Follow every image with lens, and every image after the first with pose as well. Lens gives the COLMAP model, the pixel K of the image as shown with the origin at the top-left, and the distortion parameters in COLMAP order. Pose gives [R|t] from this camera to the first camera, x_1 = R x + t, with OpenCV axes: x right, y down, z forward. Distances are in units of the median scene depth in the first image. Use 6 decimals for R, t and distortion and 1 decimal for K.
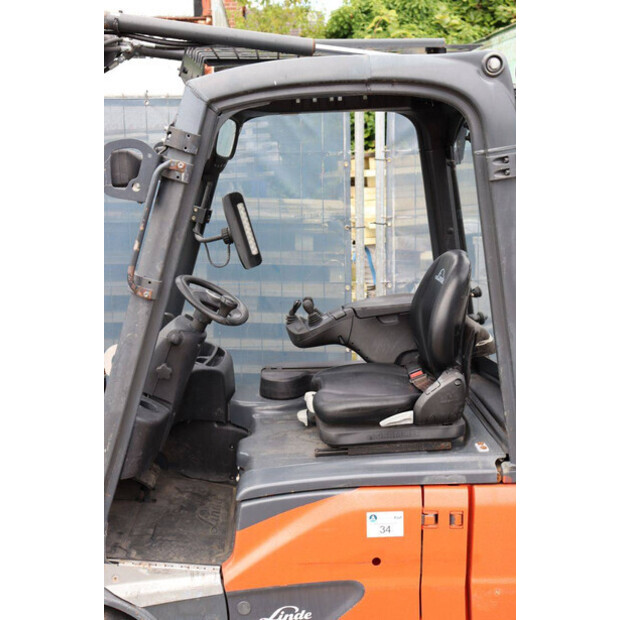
lens RADIAL K [[888.7, 0, 330.8], [0, 888.7, 310.7], [0, 0, 1]] dist [0.099244, 0.029640]
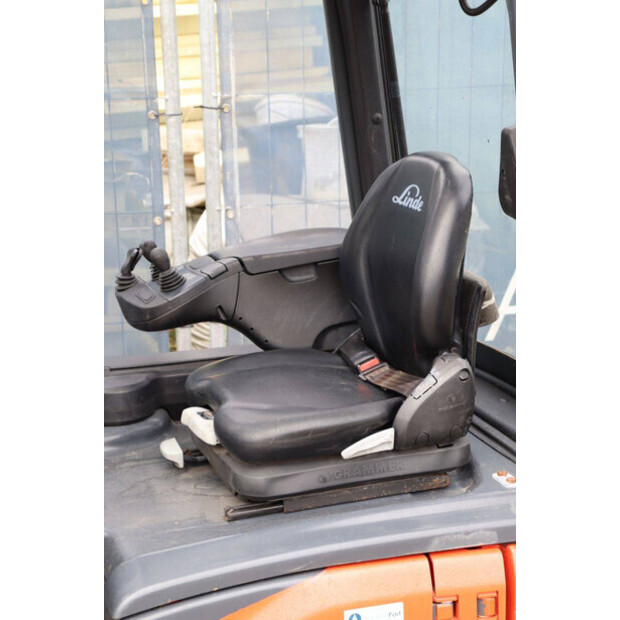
lens RADIAL K [[1430.9, 0, 310.0], [0, 1430.9, 310.0], [0, 0, 1]] dist [0.371891, 0.145658]
pose [[0.962600, -0.057761, 0.264700, -0.205759], [0.045744, 0.997633, 0.051344, -0.016858], [-0.267039, -0.037315, 0.962963, 0.099617]]
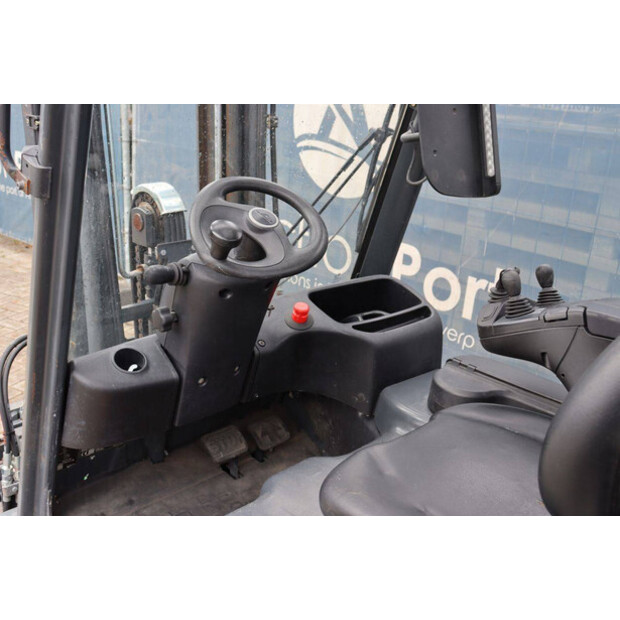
lens RADIAL K [[682.7, 0, 310.0], [0, 682.7, 310.0], [0, 0, 1]] dist [-0.039742, 0.004658]
pose [[0.652982, 0.292414, -0.698648, 0.220112], [-0.195518, 0.956276, 0.217505, -0.064141], [0.731702, -0.005429, 0.681603, 0.732293]]
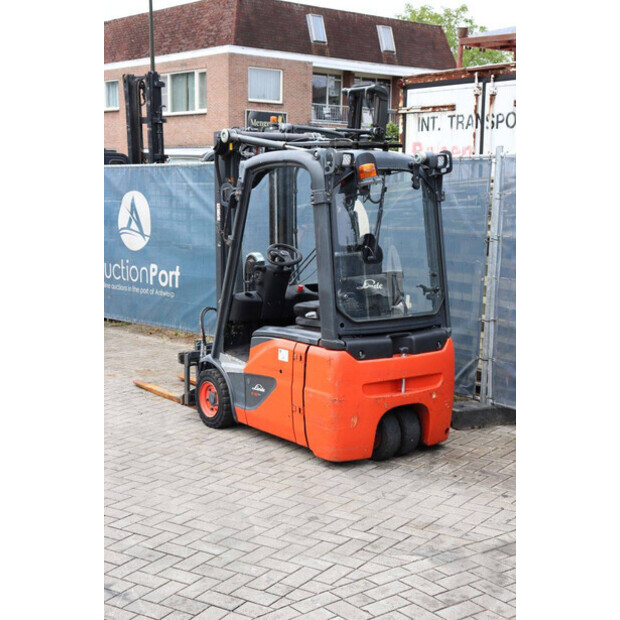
lens RADIAL K [[1009.6, 0, 310.0], [0, 1009.6, 310.0], [0, 0, 1]] dist [0.170127, 0.089419]
pose [[0.550937, 0.118758, -0.826054, 2.048047], [-0.168173, 0.985316, 0.029492, 0.039138], [0.817426, 0.122671, 0.562819, -0.362513]]
